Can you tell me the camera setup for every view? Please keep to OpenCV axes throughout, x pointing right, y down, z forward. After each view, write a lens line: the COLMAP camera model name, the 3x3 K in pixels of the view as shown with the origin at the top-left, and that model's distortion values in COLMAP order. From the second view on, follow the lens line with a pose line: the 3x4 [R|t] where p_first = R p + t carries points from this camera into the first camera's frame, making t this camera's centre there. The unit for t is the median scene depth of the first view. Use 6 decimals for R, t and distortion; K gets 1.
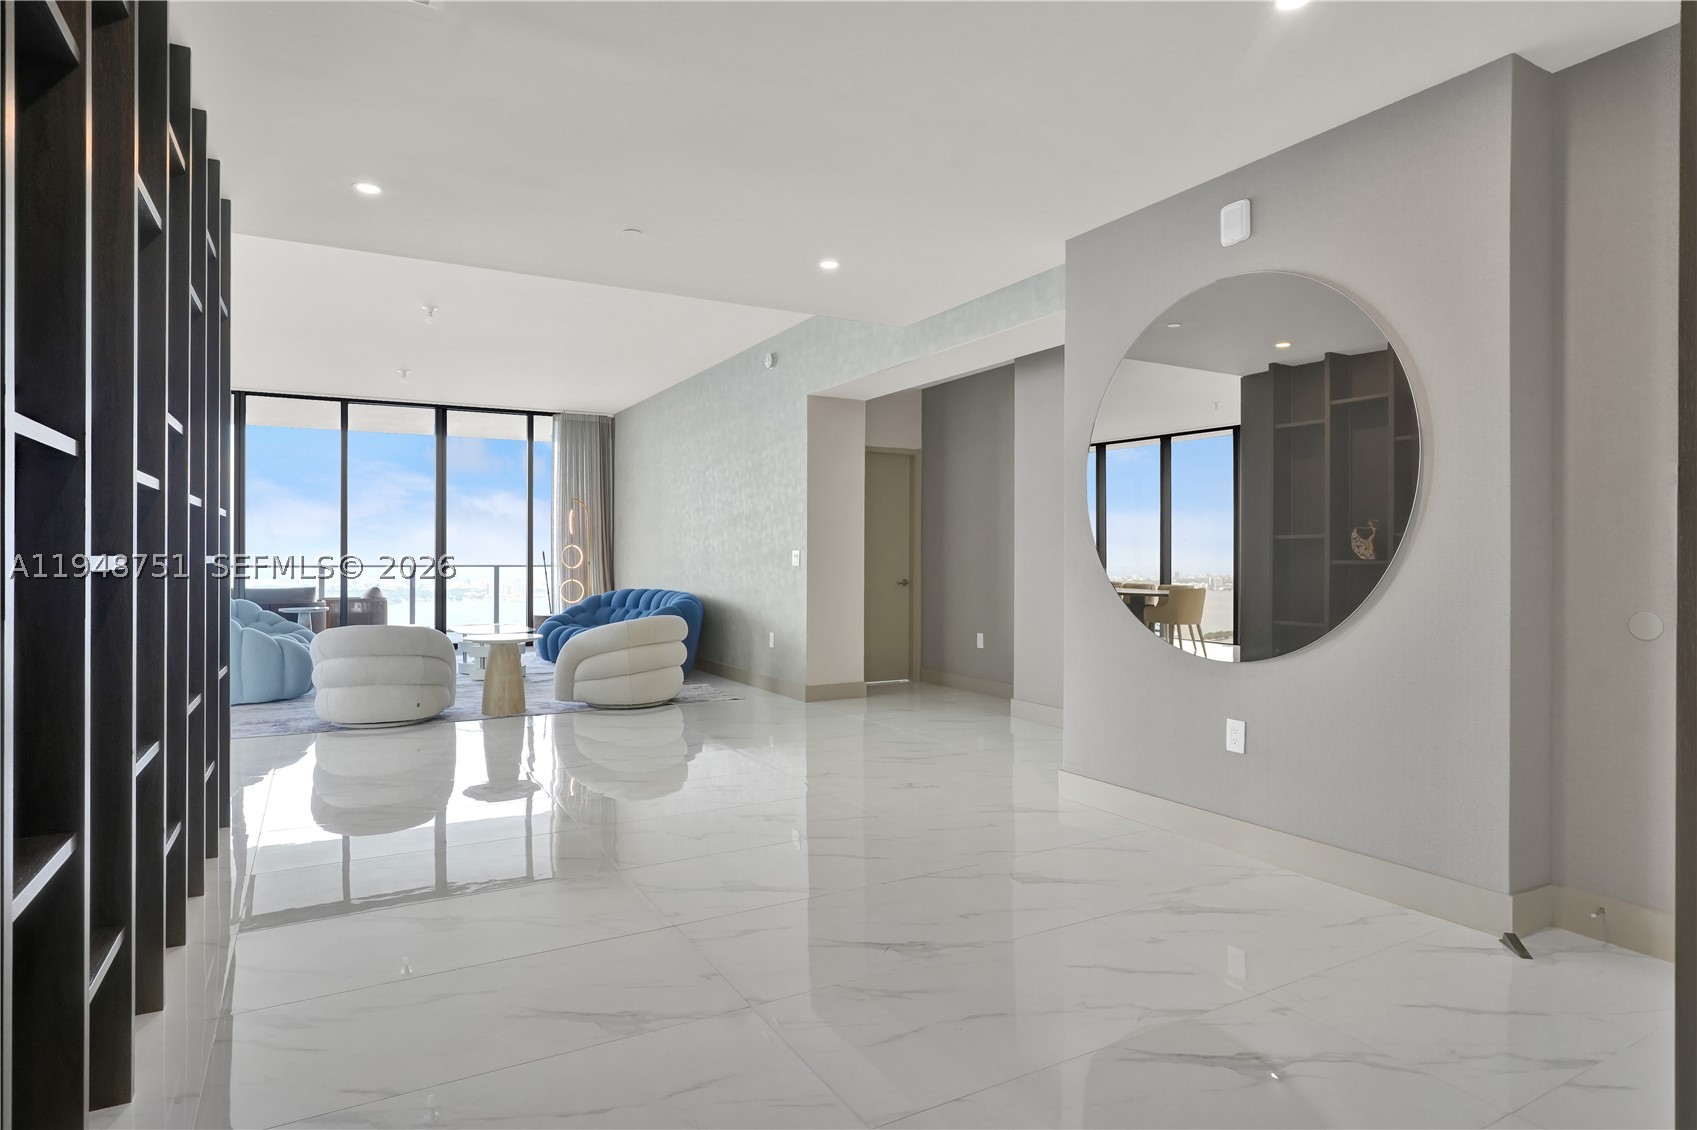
lens RADIAL K [[939.7, 0, 852.7], [0, 939.7, 557.4], [0, 0, 1]] dist [0.003481, -0.001574]
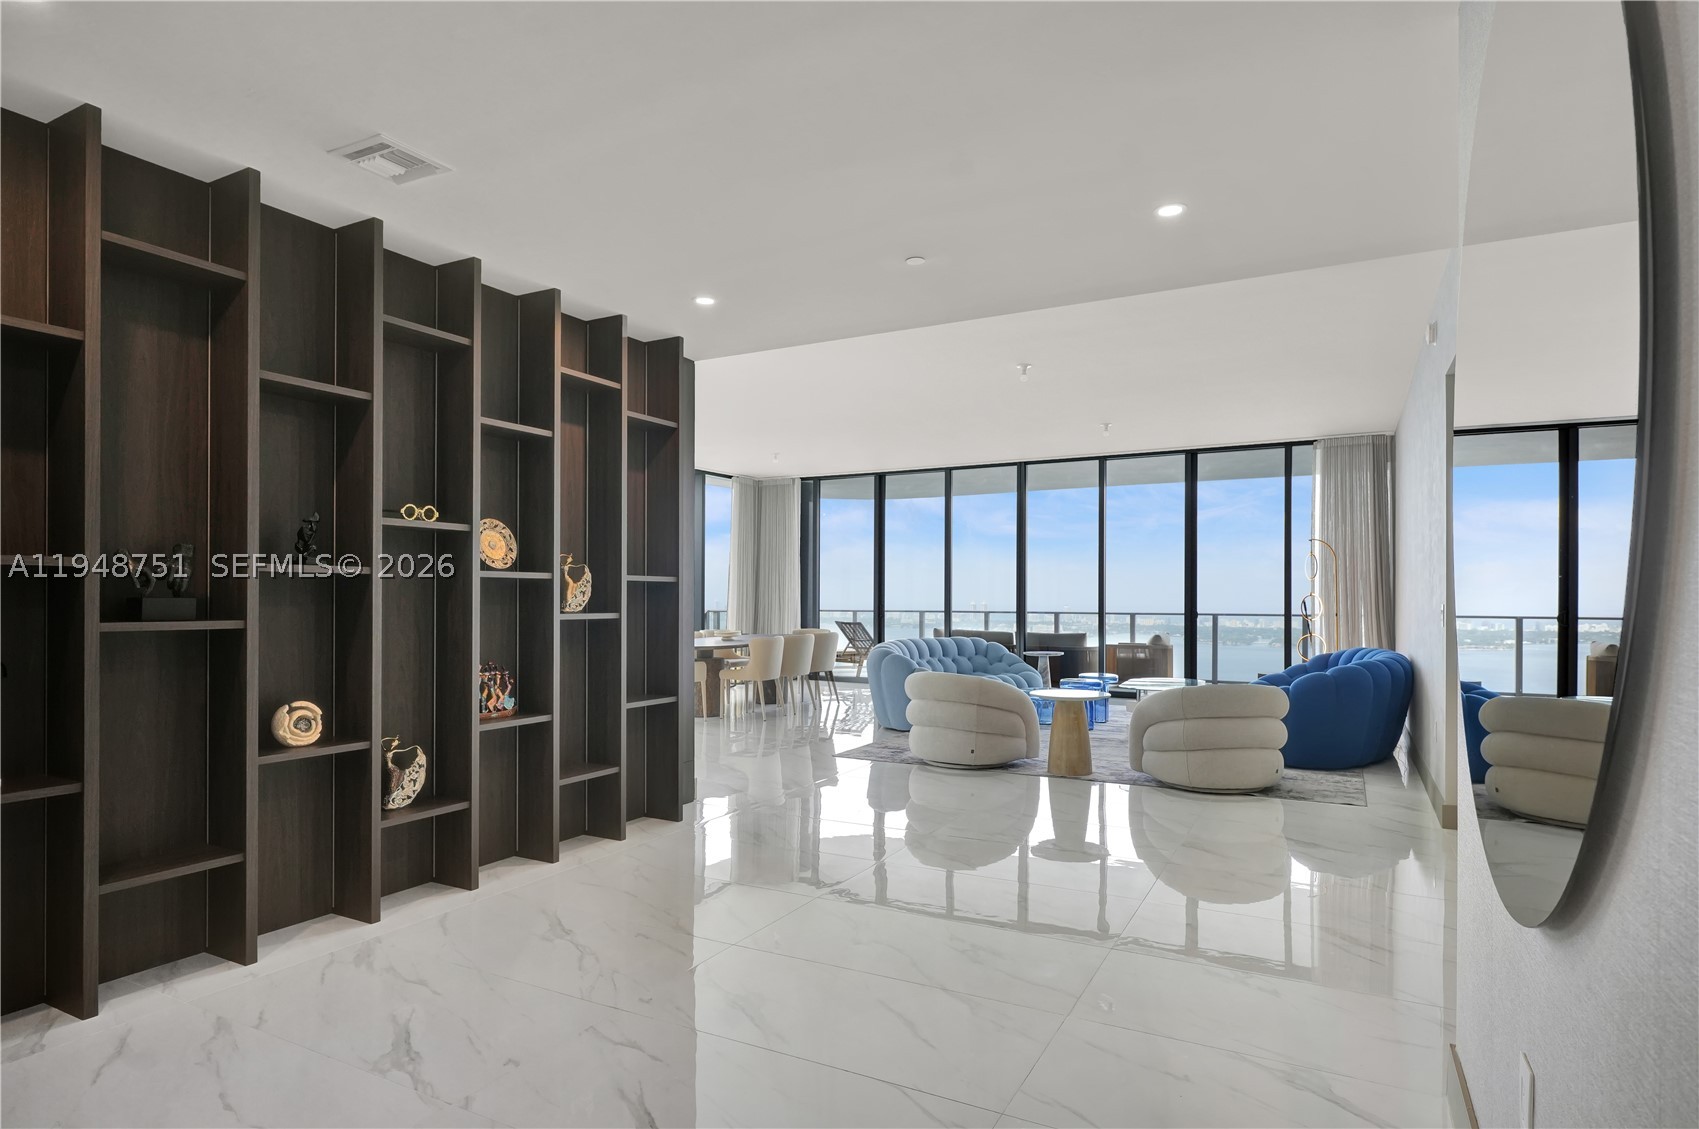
lens RADIAL K [[940.8, 0, 836.1], [0, 940.8, 603.7], [0, 0, 1]] dist [0.003481, -0.001574]
pose [[0.534686, 0.003799, -0.845042, 0.303816], [-0.000302, 0.999991, 0.004305, -0.010845], [0.845051, -0.002046, 0.534682, 0.275296]]
